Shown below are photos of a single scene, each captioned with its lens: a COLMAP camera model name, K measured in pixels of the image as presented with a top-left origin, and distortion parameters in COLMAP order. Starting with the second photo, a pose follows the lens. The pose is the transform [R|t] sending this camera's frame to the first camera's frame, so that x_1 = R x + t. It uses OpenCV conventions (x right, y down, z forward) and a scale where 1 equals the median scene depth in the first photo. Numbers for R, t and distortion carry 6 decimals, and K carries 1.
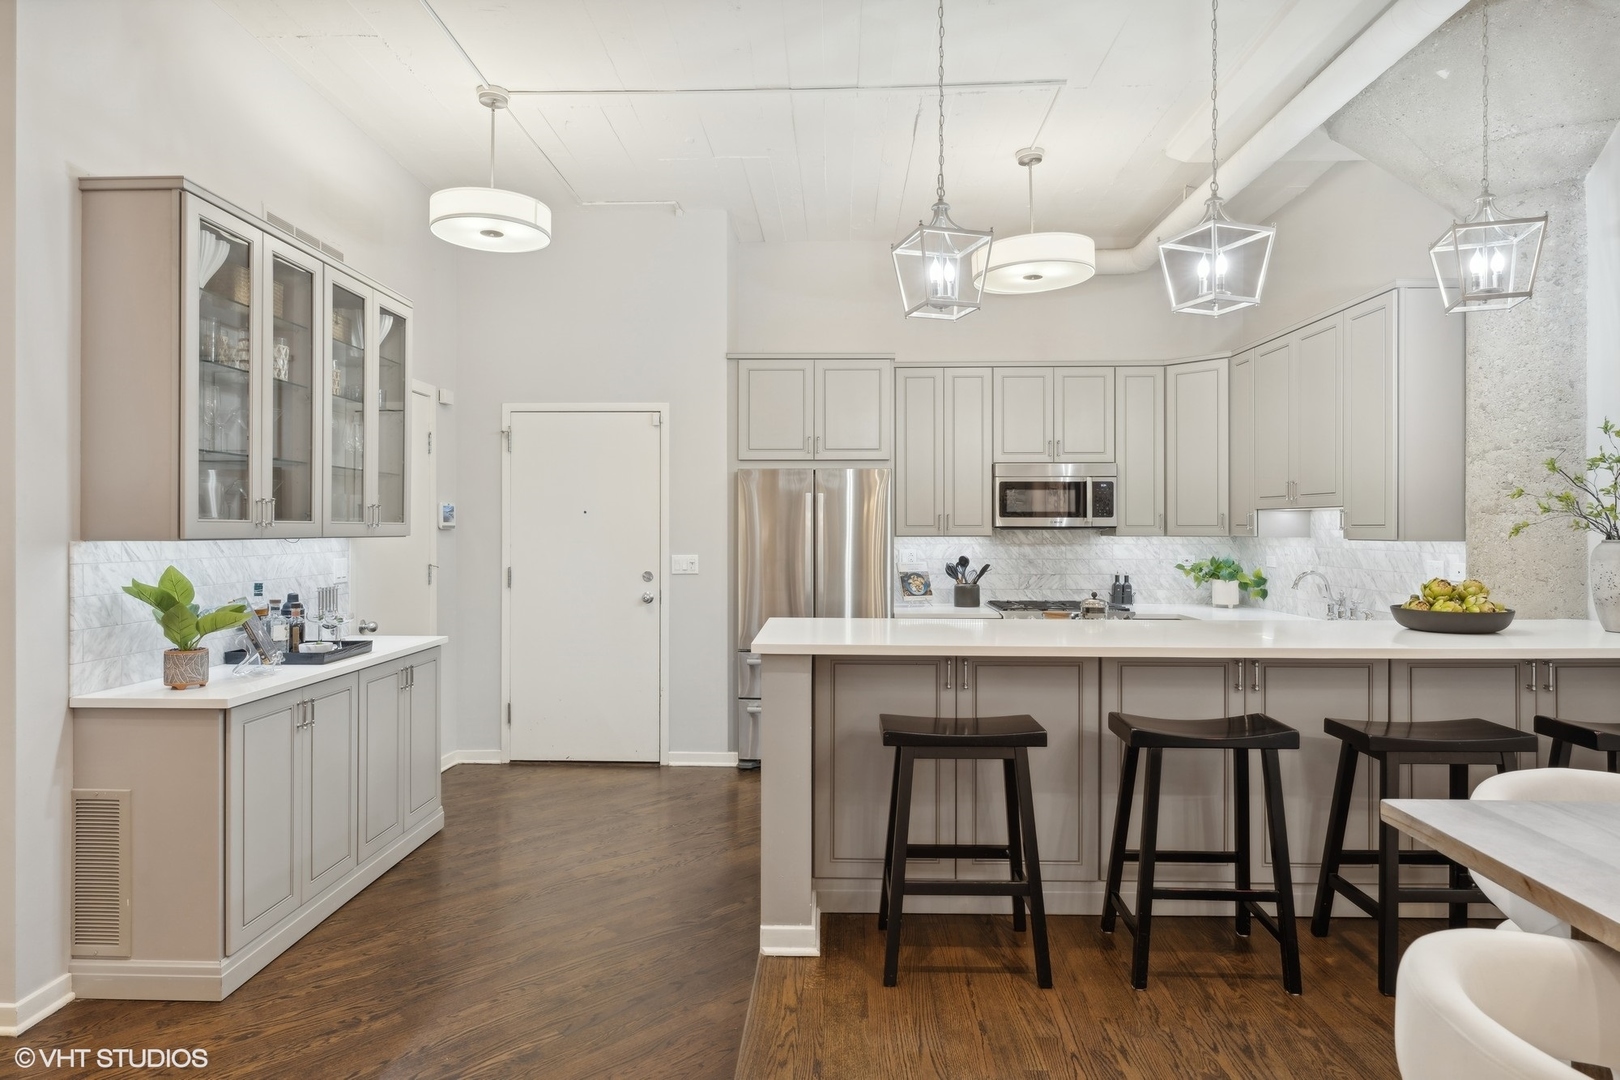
lens RADIAL K [[936.5, 0, 809.8], [0, 936.5, 518.5], [0, 0, 1]] dist [0.020036, -0.000619]
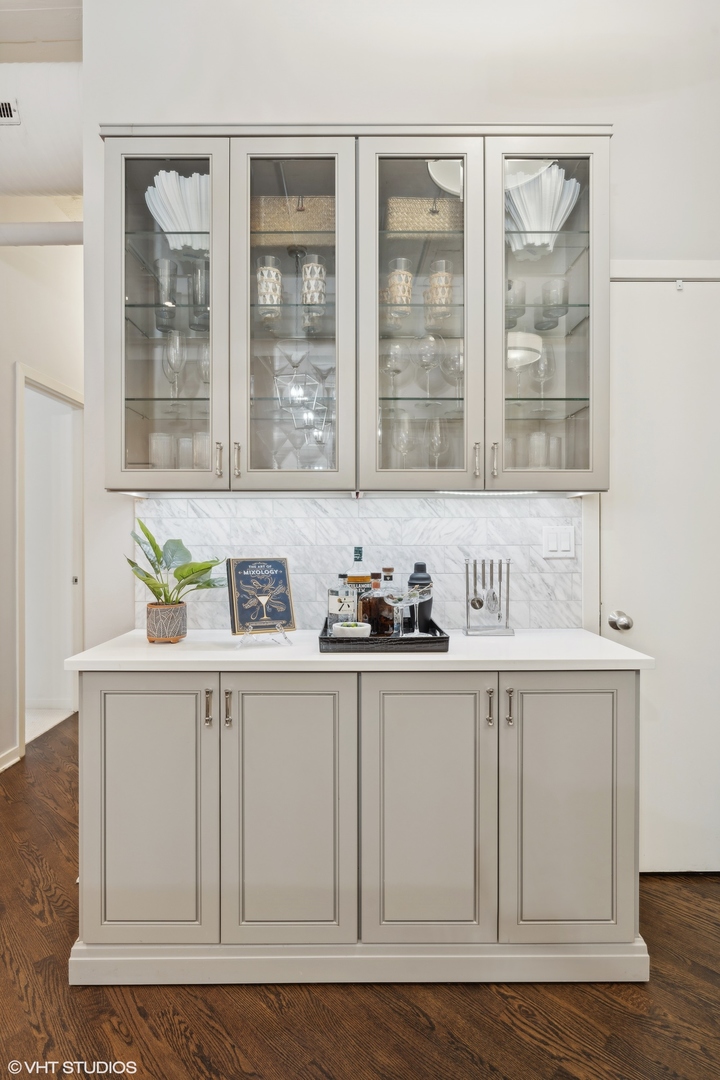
lens RADIAL K [[563.9, 0, 360.1], [0, 563.9, 536.4], [0, 0, 1]] dist [0.017603, 0.000442]
pose [[0.023799, 0.005501, -0.999702, -0.035855], [0.010941, 0.999924, 0.005763, 0.042199], [0.999657, -0.011075, 0.023737, 0.757179]]
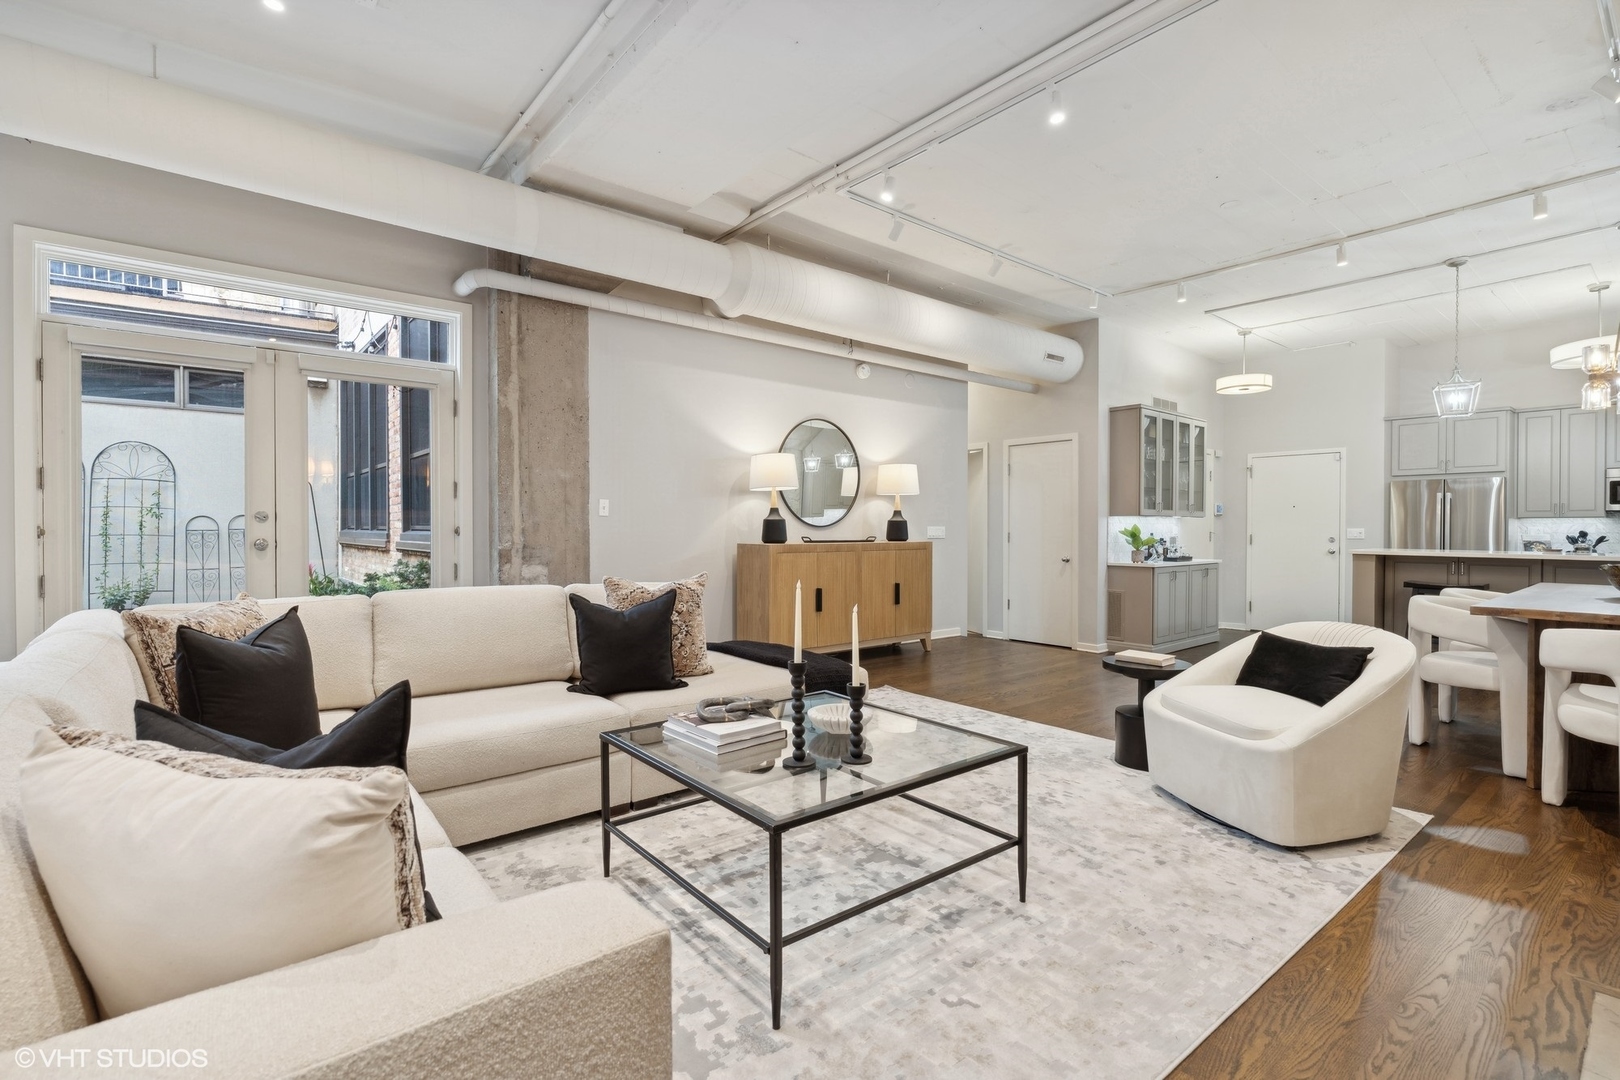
lens RADIAL K [[738.7, 0, 809.0], [0, 738.7, 537.5], [0, 0, 1]] dist [-0.006583, 0.002805]
pose [[0.656502, 0.011059, -0.754243, 0.334561], [0.005838, 0.999788, 0.019741, 0.027751], [0.754301, -0.017363, 0.656299, -1.012758]]
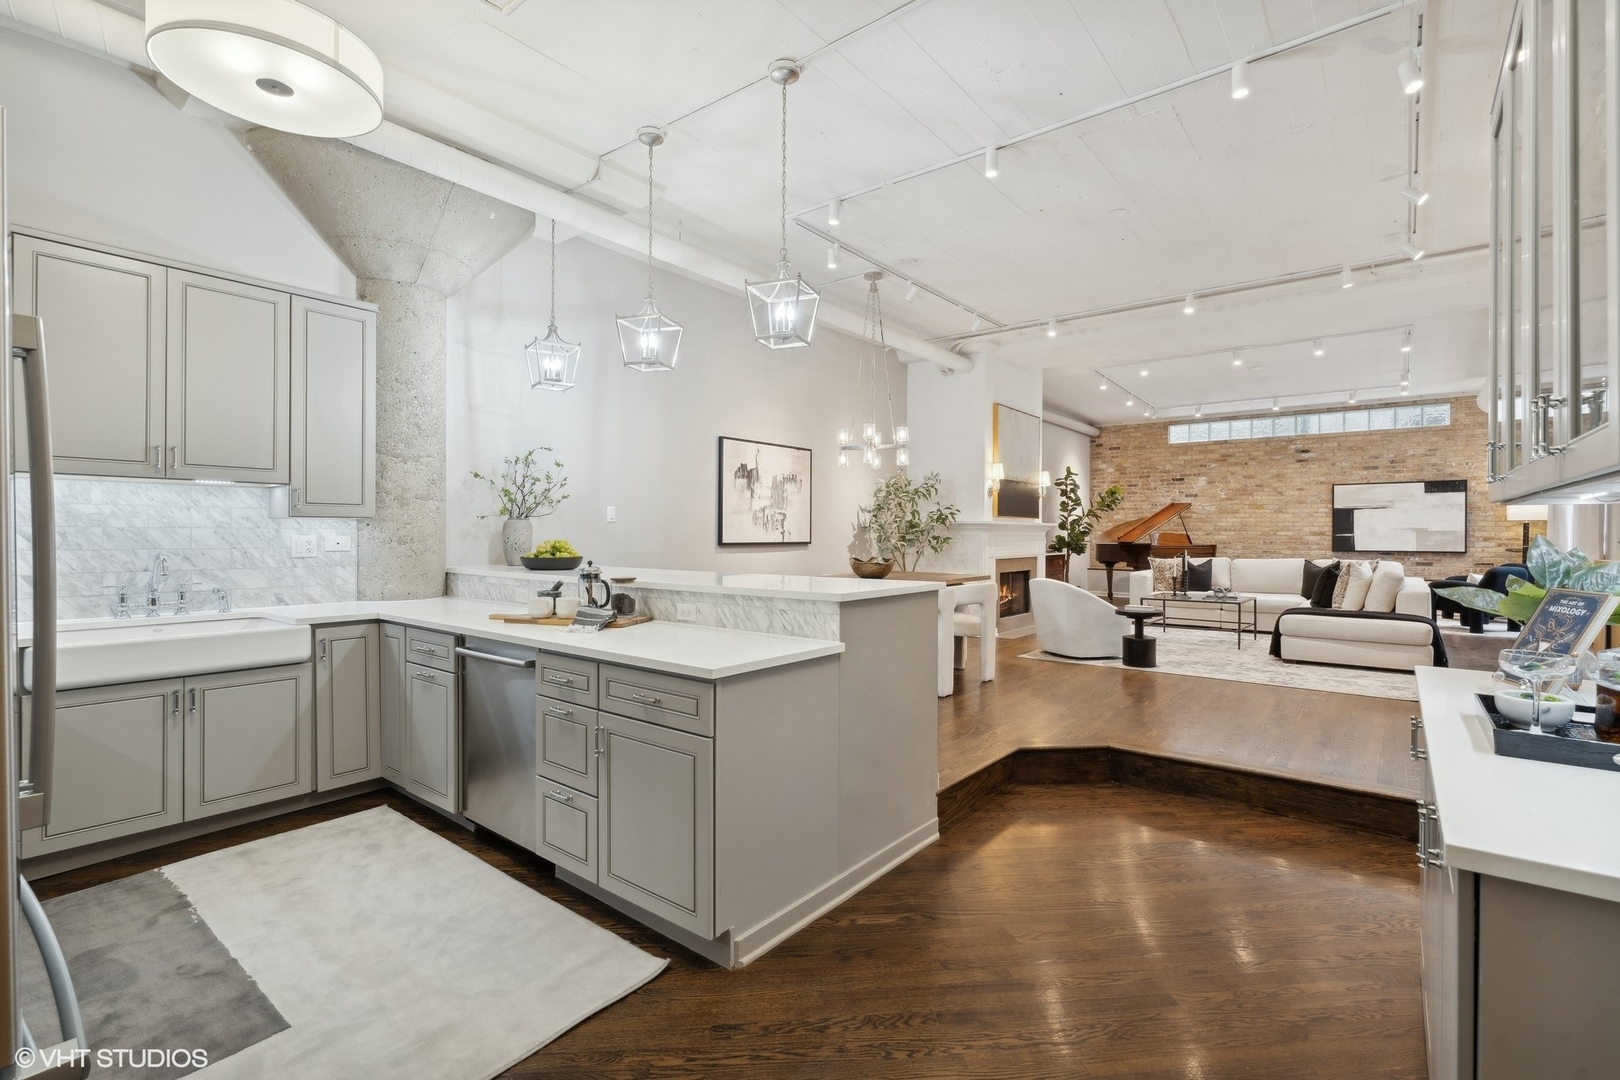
lens RADIAL K [[738.7, 0, 804.5], [0, 738.7, 536.9], [0, 0, 1]] dist [-0.006583, 0.002805]
pose [[-0.792974, -0.006518, 0.609221, -0.370998], [-0.008930, 0.999960, -0.000925, 0.040360], [-0.609190, -0.006174, -0.793000, 1.291156]]
